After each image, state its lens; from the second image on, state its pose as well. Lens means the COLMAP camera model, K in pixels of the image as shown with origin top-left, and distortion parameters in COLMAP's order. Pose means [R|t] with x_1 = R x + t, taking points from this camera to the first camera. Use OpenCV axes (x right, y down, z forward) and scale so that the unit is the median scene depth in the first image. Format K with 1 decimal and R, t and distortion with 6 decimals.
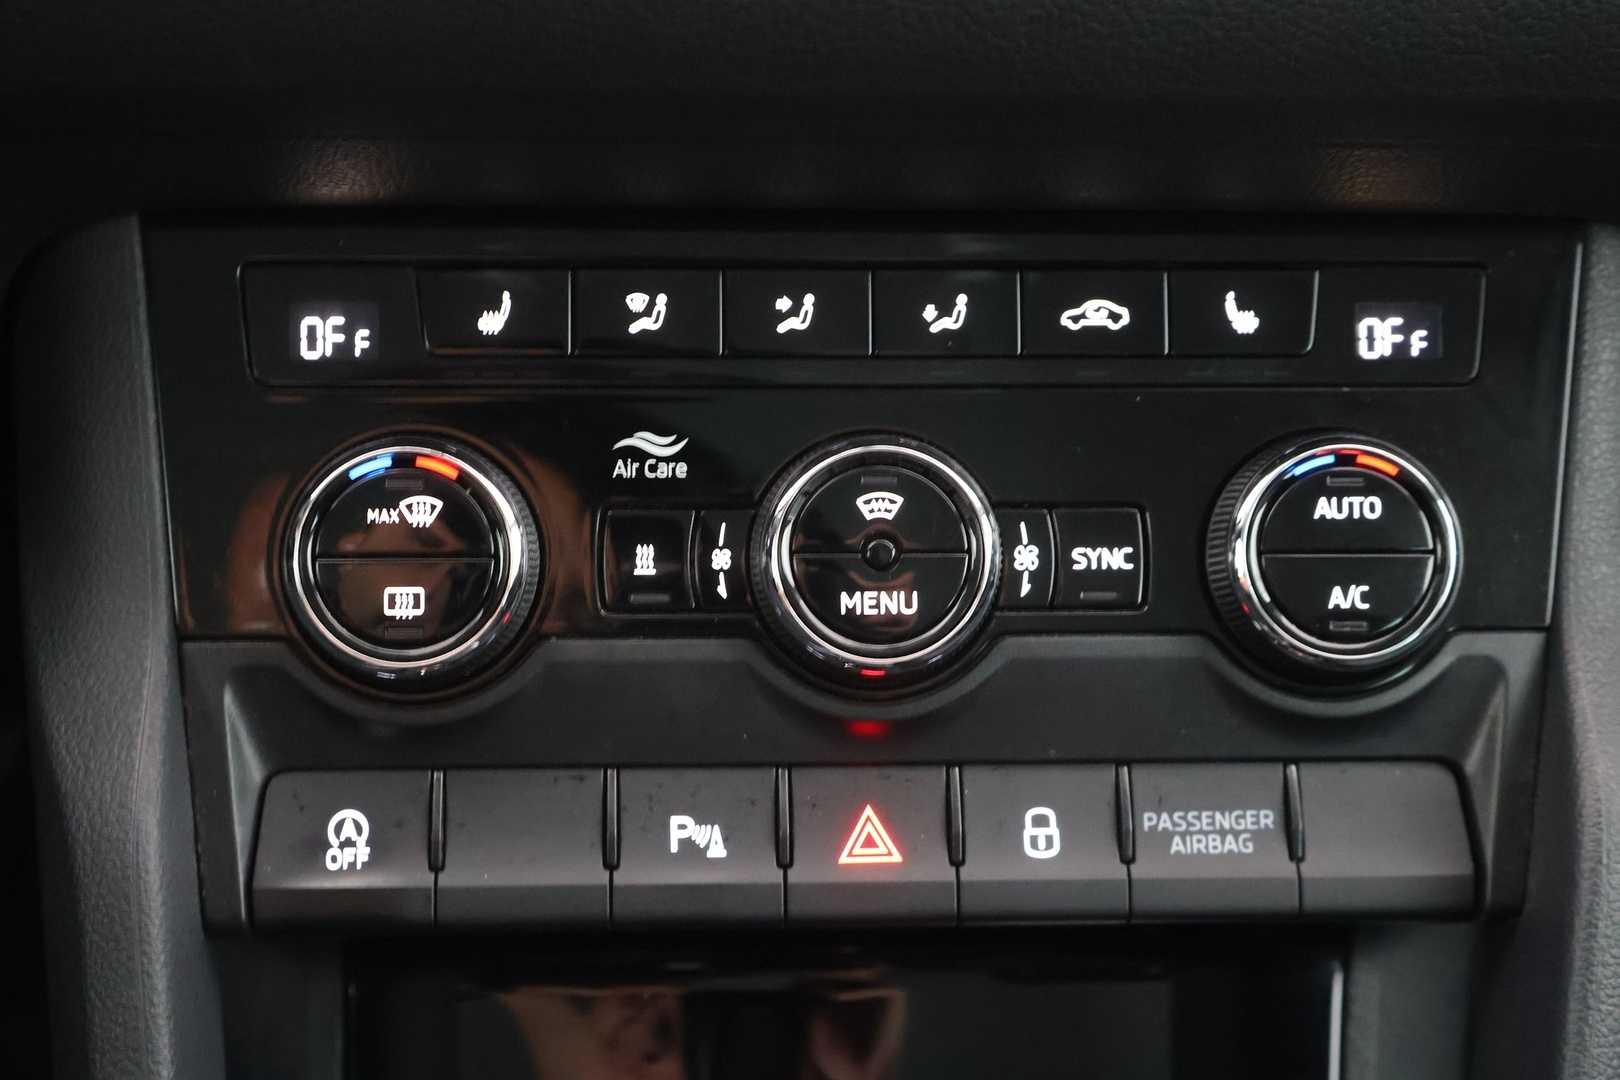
lens RADIAL K [[2422.6, 0, 803.3], [0, 2422.6, 540.1], [0, 0, 1]] dist [0.043125, 0.000000]
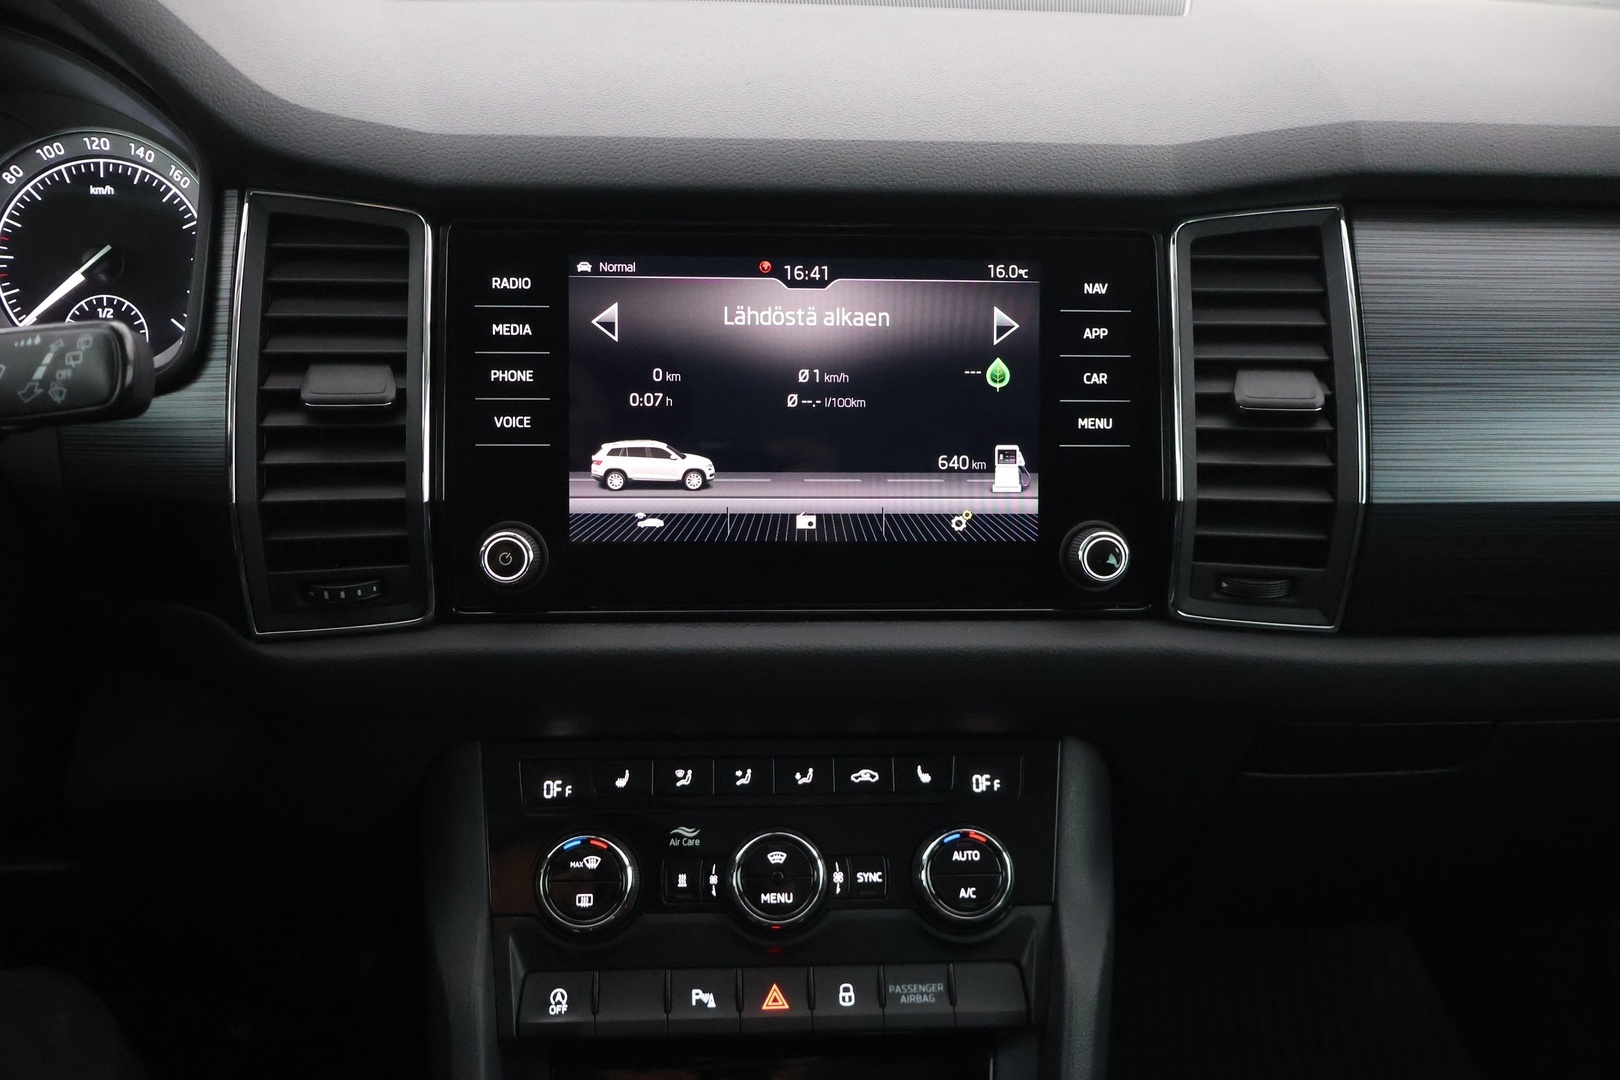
lens RADIAL K [[1387.5, 0, 798.4], [0, 1387.5, 544.2], [0, 0, 1]] dist [0.006036, 0.006104]
pose [[0.999894, -0.010701, 0.009823, 0.041656], [0.012446, 0.979808, -0.199554, -0.043185], [-0.007489, 0.199656, 0.979837, -0.441627]]
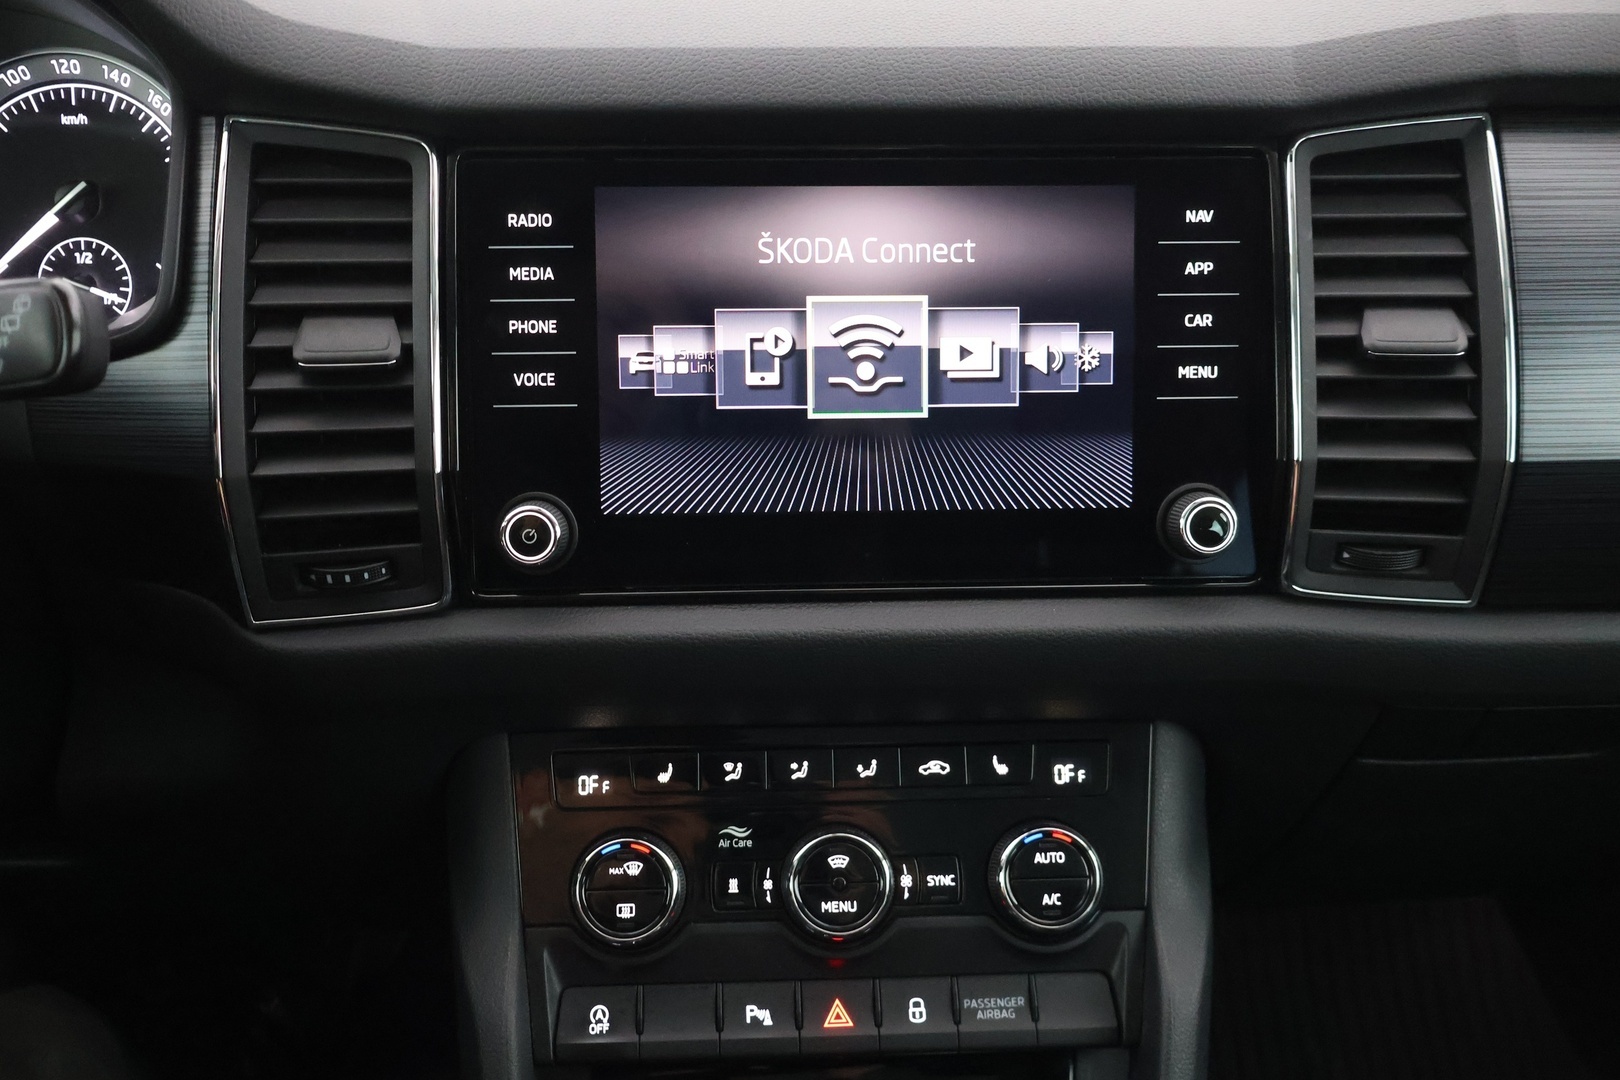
lens RADIAL K [[1387.5, 0, 804.8], [0, 1387.5, 539.0], [0, 0, 1]] dist [0.006036, 0.006104]
pose [[0.999699, -0.020739, -0.013128, 0.022823], [0.018563, 0.988752, -0.148407, -0.114769], [0.016058, 0.148119, 0.988839, -0.296150]]
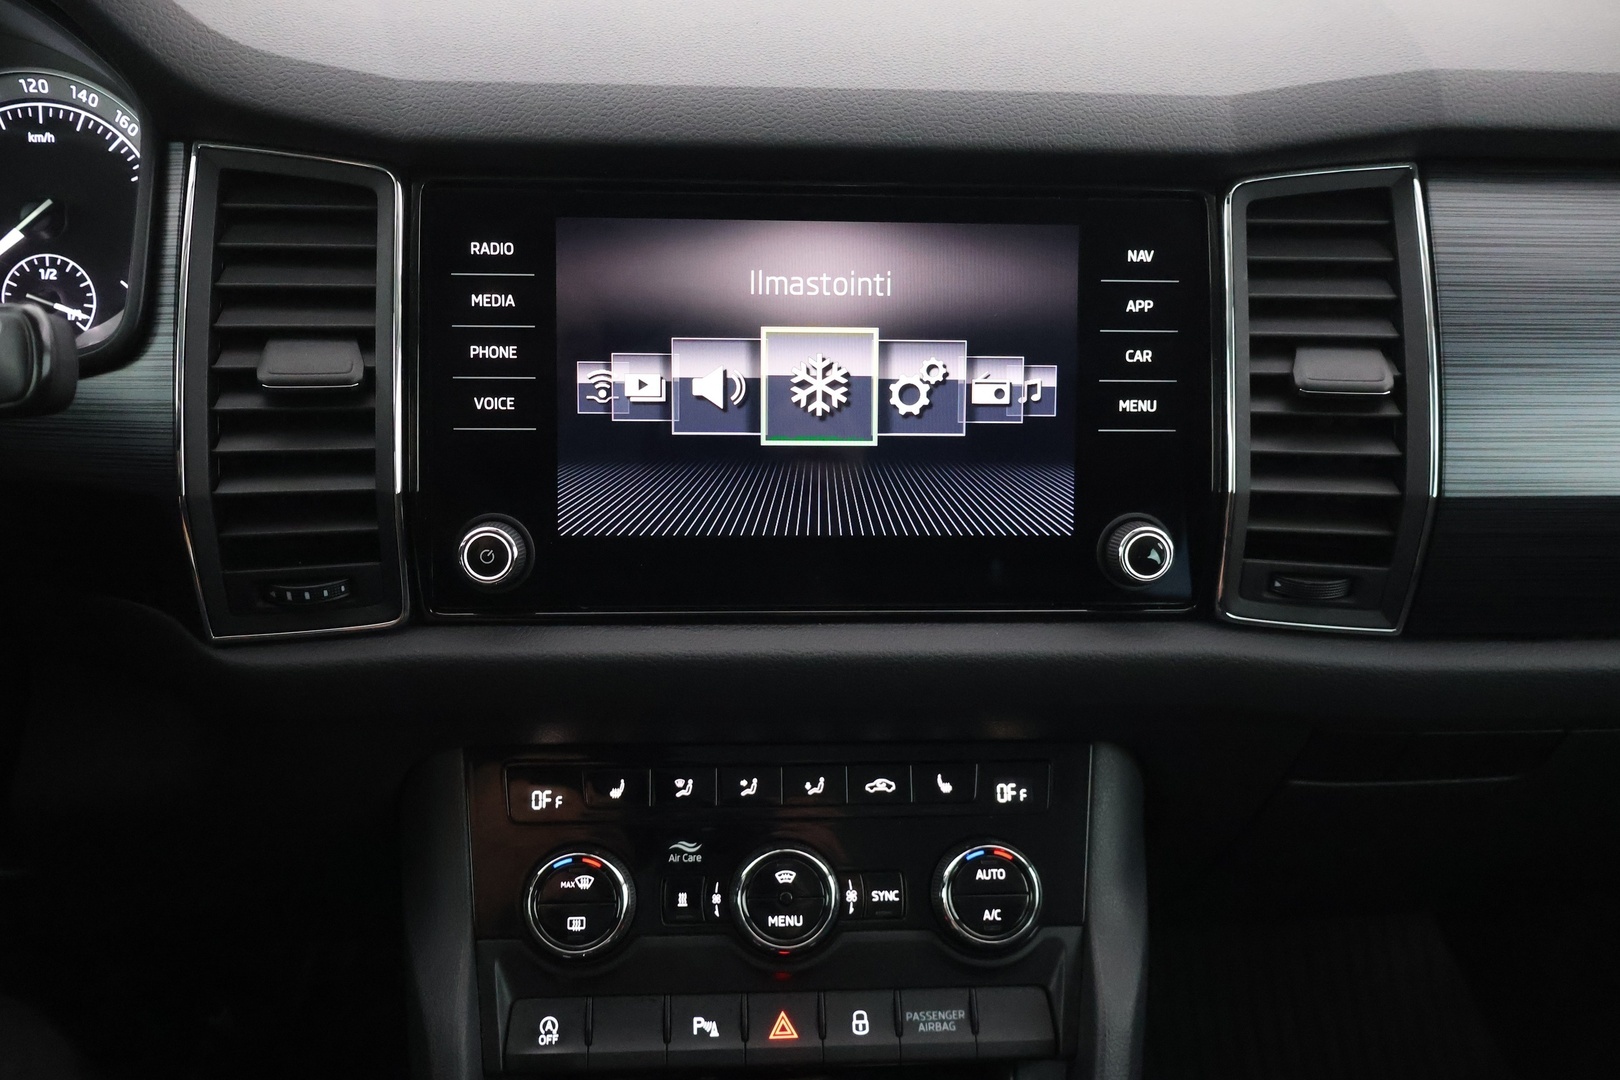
lens RADIAL K [[1387.5, 0, 801.2], [0, 1387.5, 537.3], [0, 0, 1]] dist [0.006036, 0.006104]
pose [[0.999875, -0.008006, 0.013662, 0.030136], [0.010063, 0.987405, -0.157890, -0.119425], [-0.012226, 0.158008, 0.987362, -0.331046]]
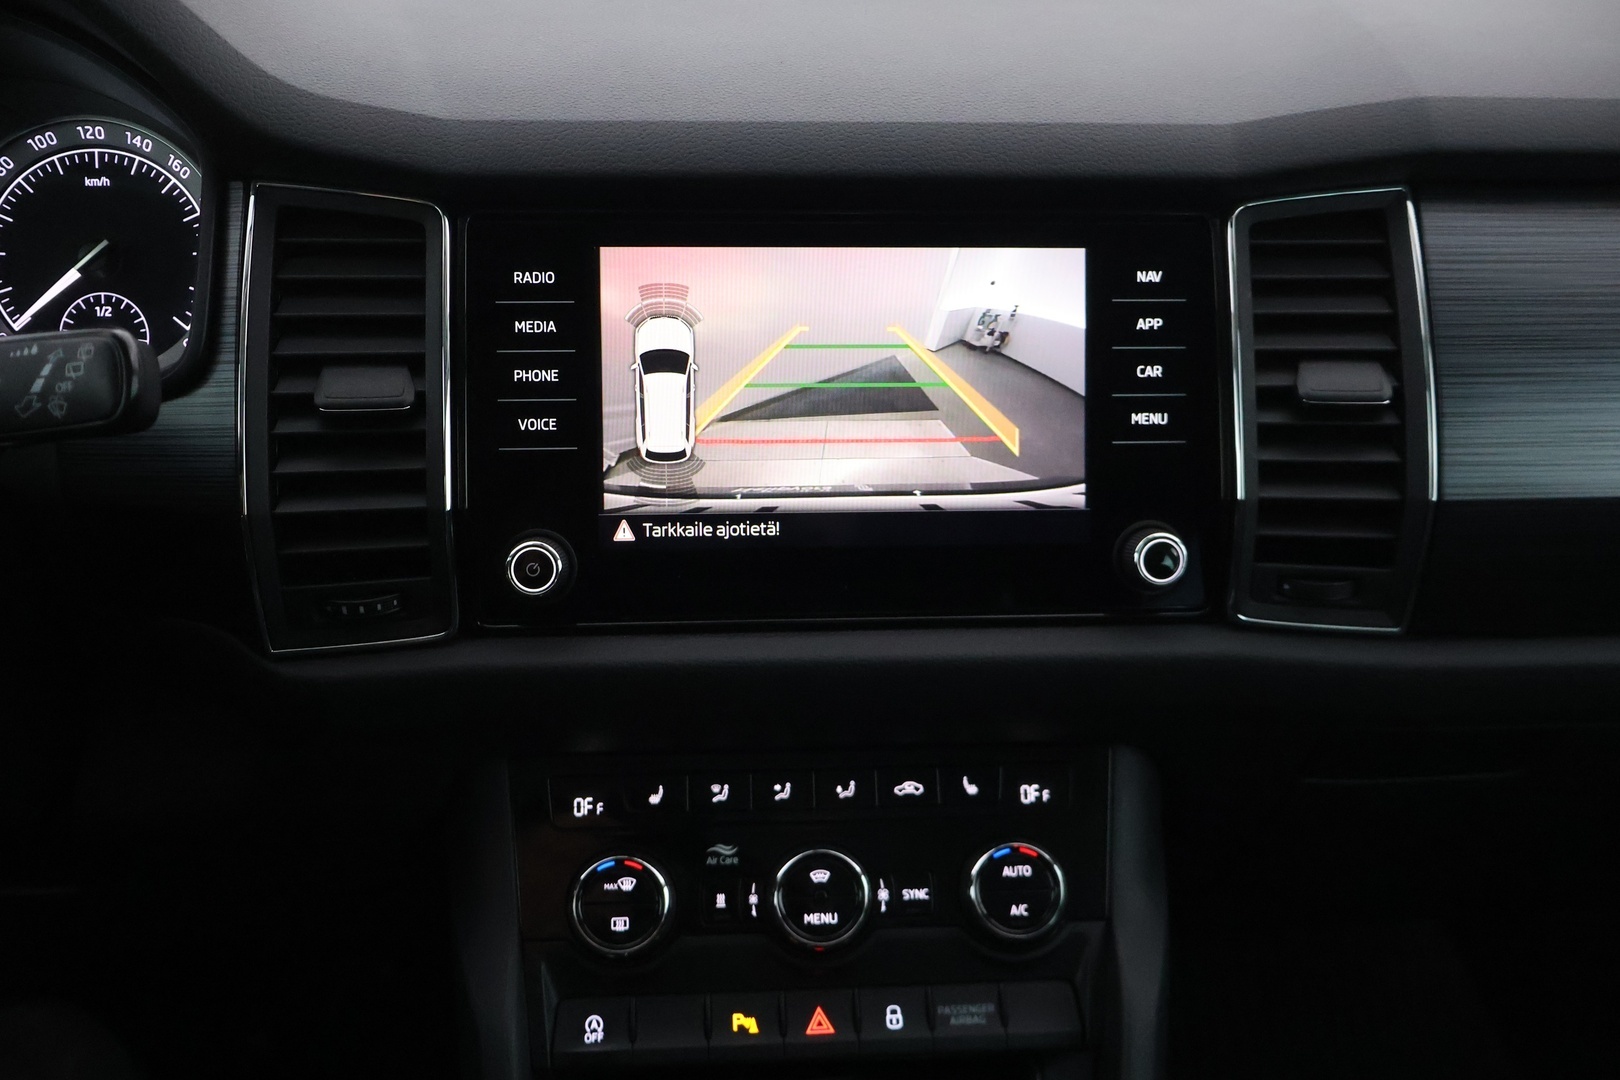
lens RADIAL K [[1387.5, 0, 807.5], [0, 1387.5, 546.8], [0, 0, 1]] dist [0.006036, 0.006104]
pose [[0.999614, -0.022527, 0.016235, 0.004446], [0.025105, 0.983029, -0.181725, -0.081800], [-0.011866, 0.182062, 0.983215, -0.382872]]
